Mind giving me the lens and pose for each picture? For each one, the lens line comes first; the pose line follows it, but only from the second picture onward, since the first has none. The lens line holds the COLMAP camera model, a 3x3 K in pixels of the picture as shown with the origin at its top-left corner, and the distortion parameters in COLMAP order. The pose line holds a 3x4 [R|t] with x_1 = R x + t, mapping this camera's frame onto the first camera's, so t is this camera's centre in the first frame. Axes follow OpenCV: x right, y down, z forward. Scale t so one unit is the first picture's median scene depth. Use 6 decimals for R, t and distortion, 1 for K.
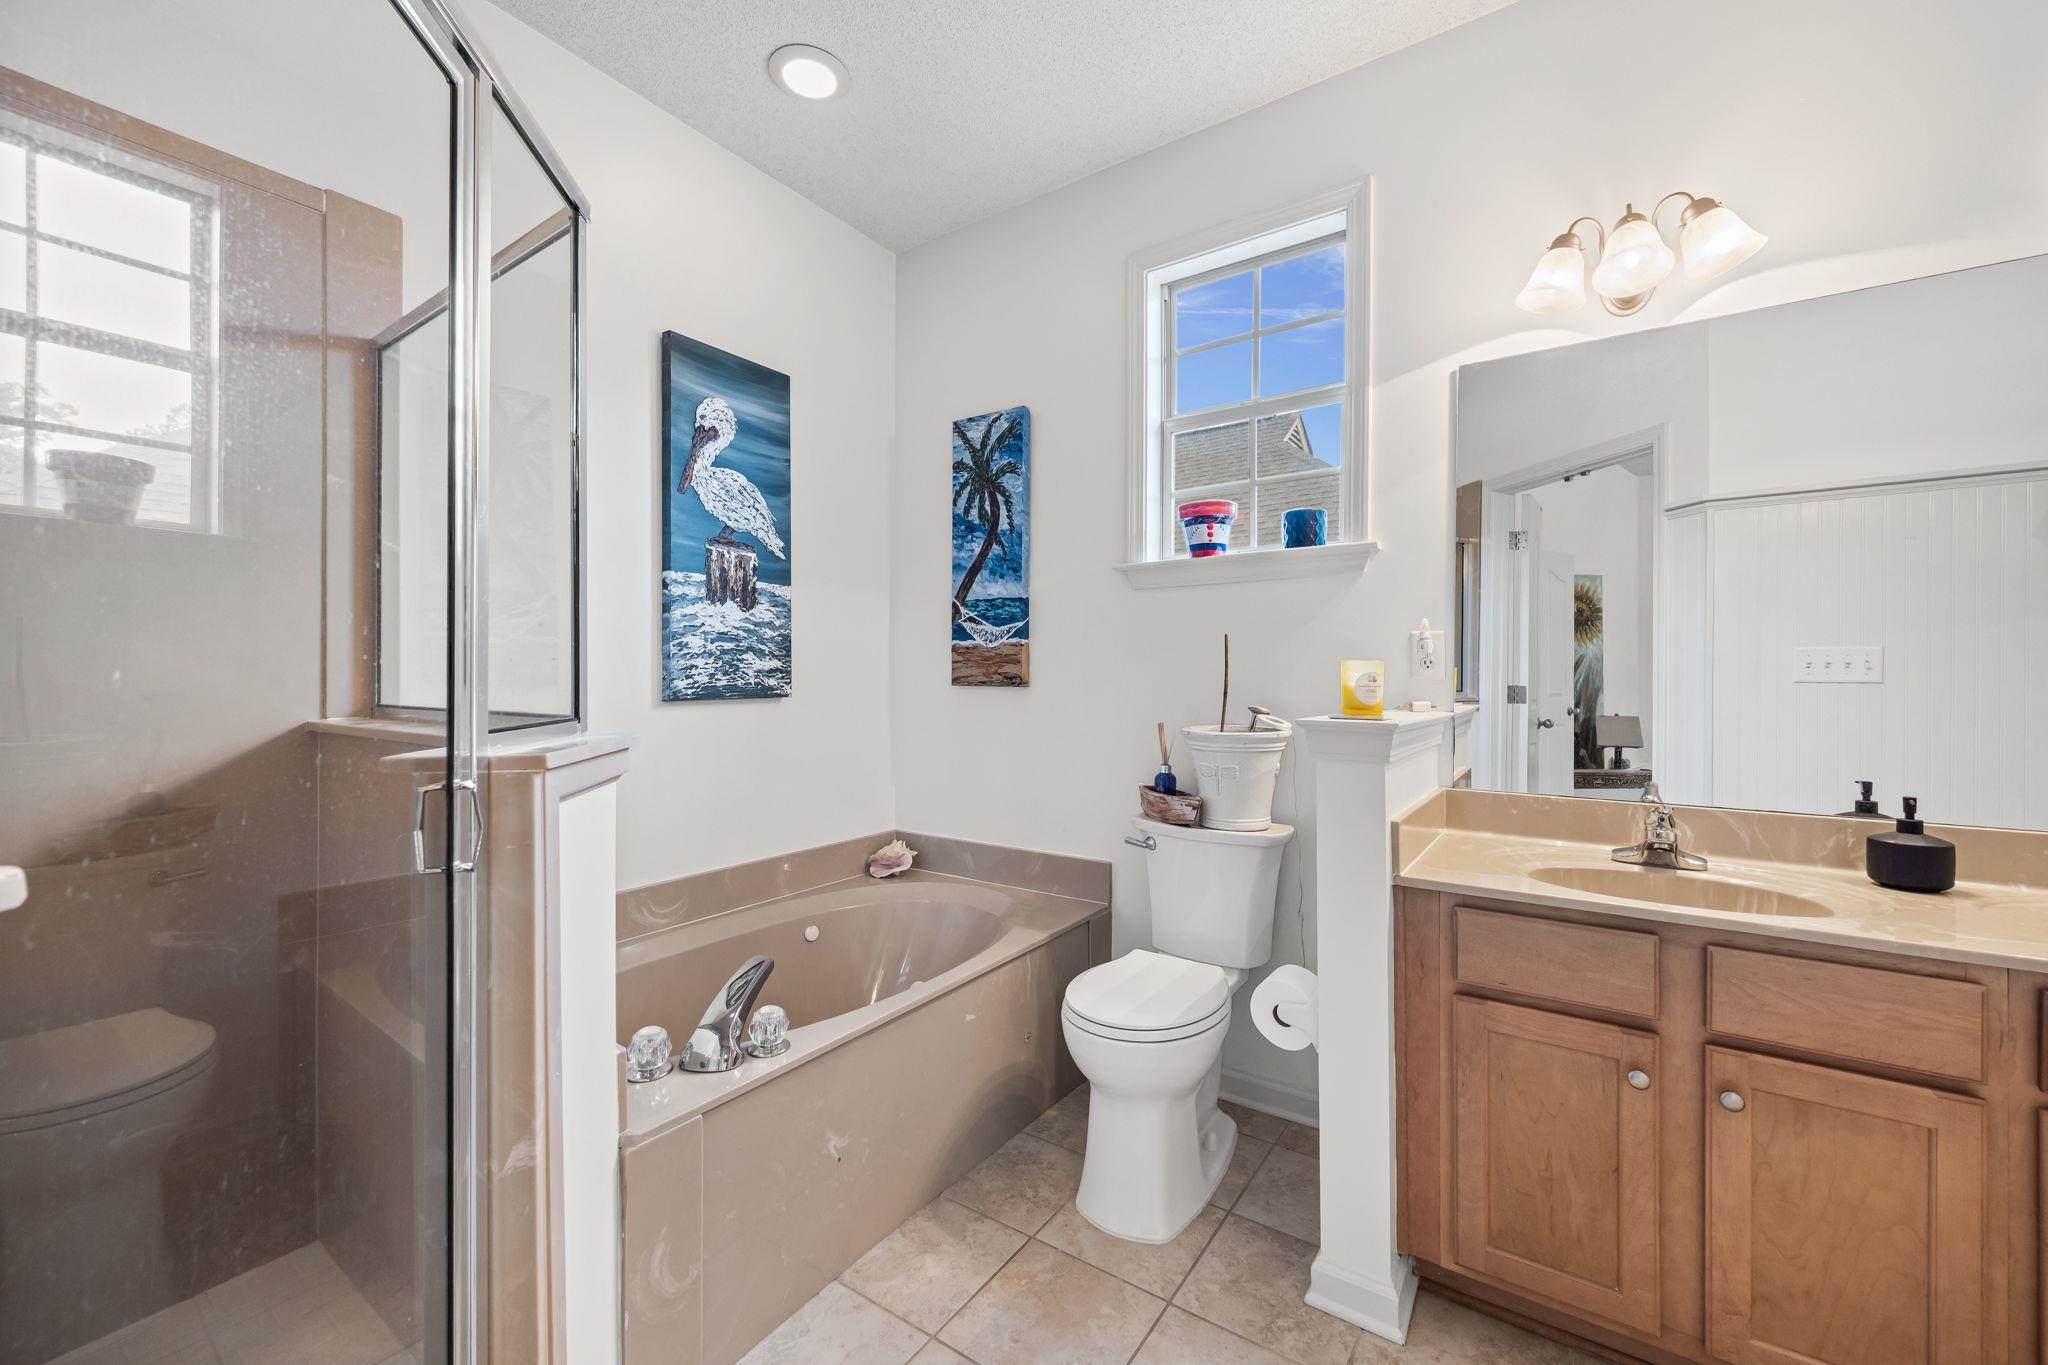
lens RADIAL K [[816.6, 0, 1038.1], [0, 816.6, 676.4], [0, 0, 1]] dist [0.004405, -0.000031]
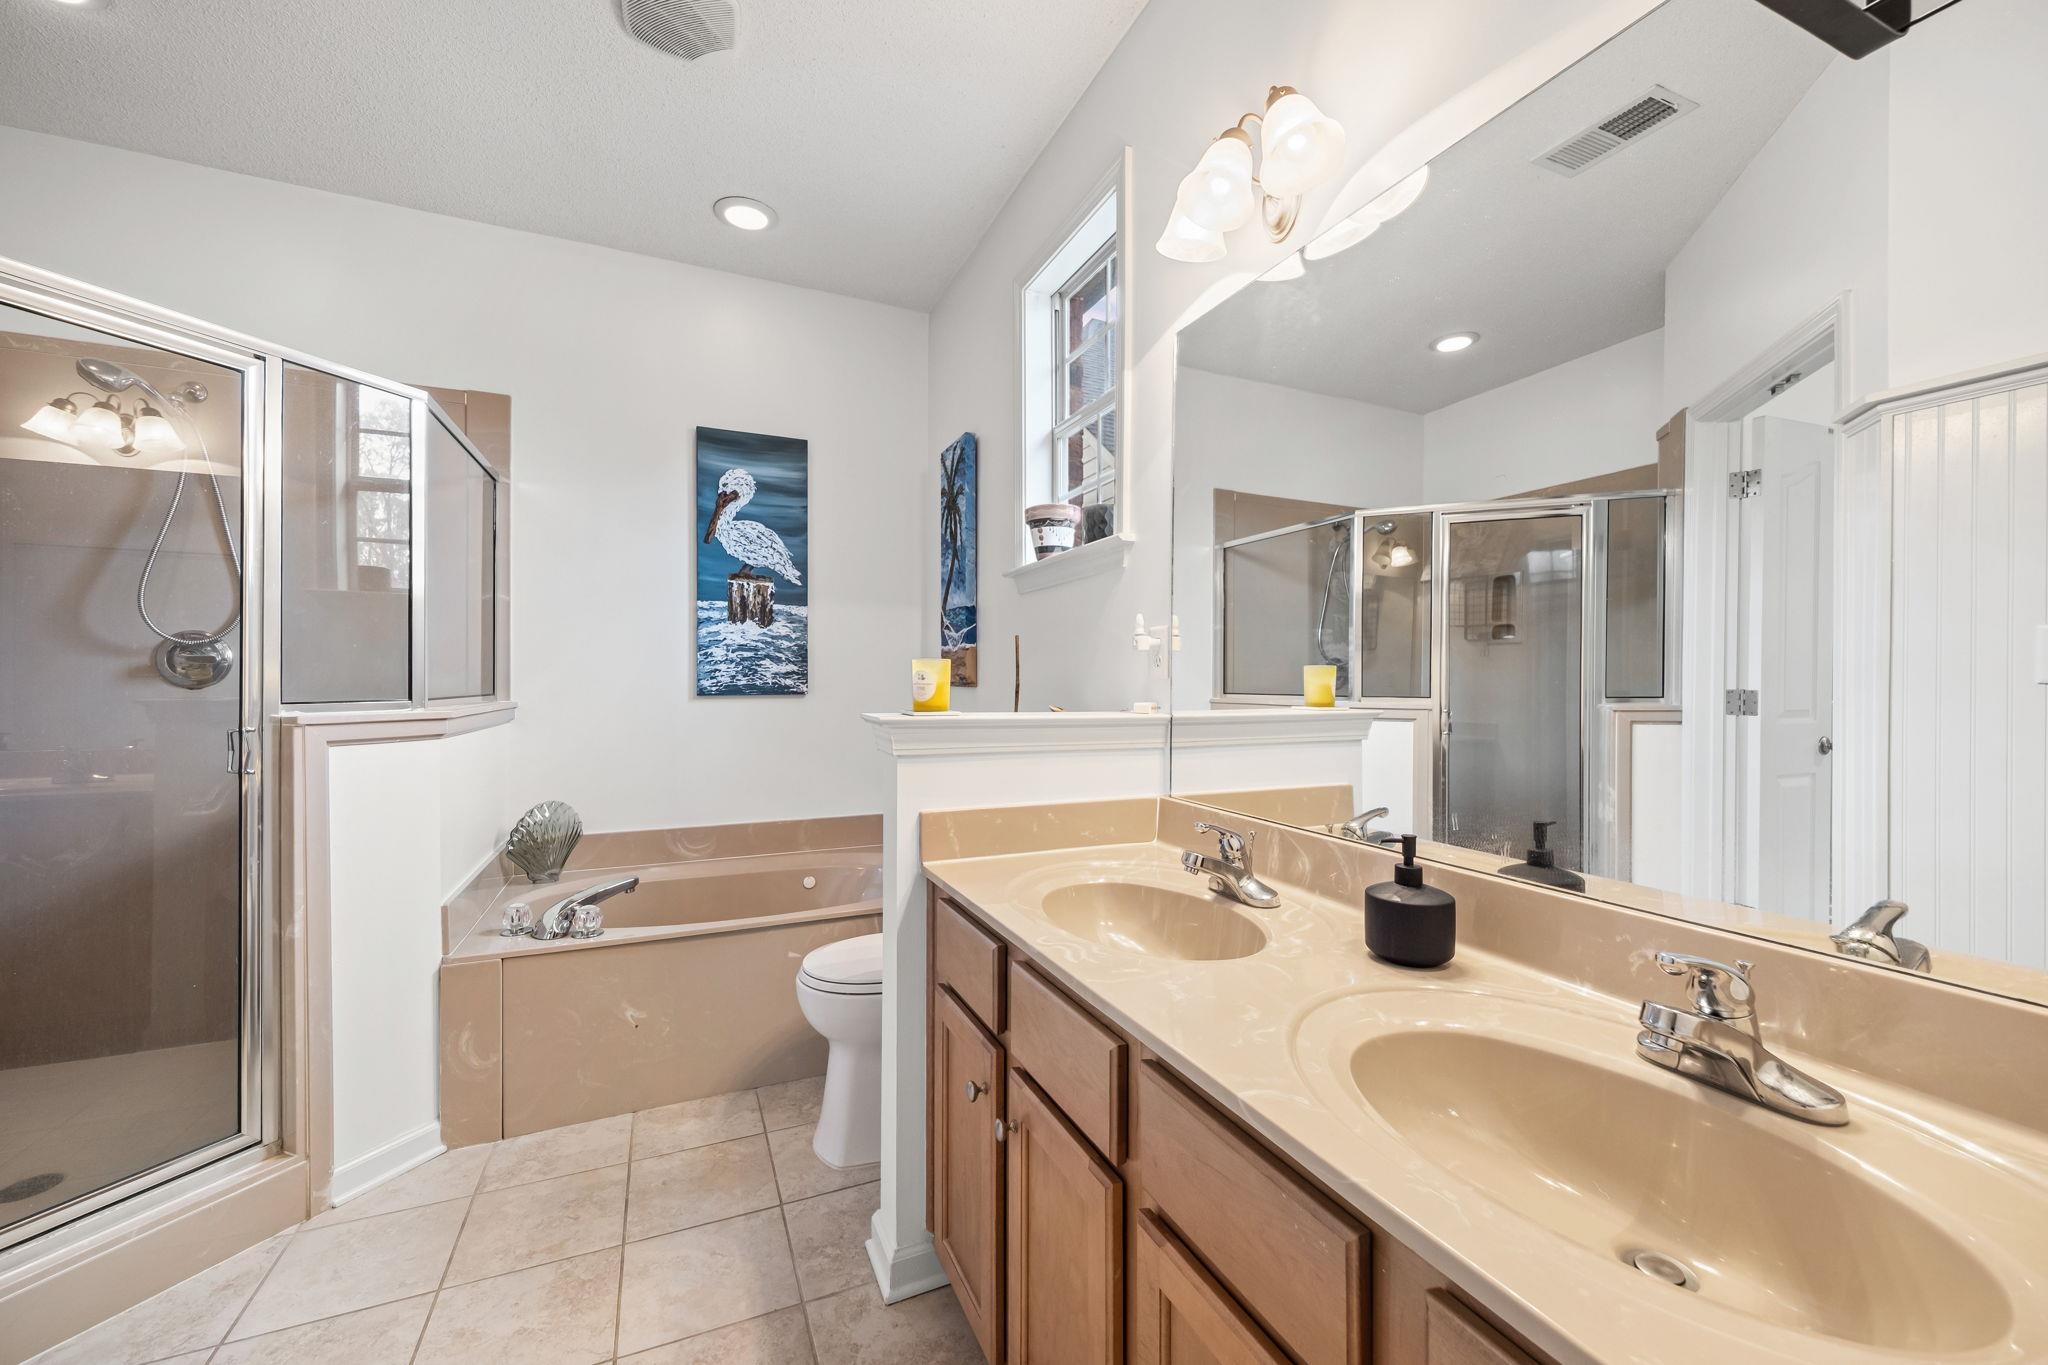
lens RADIAL K [[816.6, 0, 1040.4], [0, 816.6, 681.3], [0, 0, 1]] dist [0.004405, -0.000031]
pose [[0.849531, -0.000205, -0.527539, 0.712368], [0.000423, 1.000000, 0.000293, 0.005578], [0.527539, -0.000472, 0.849531, 0.125321]]
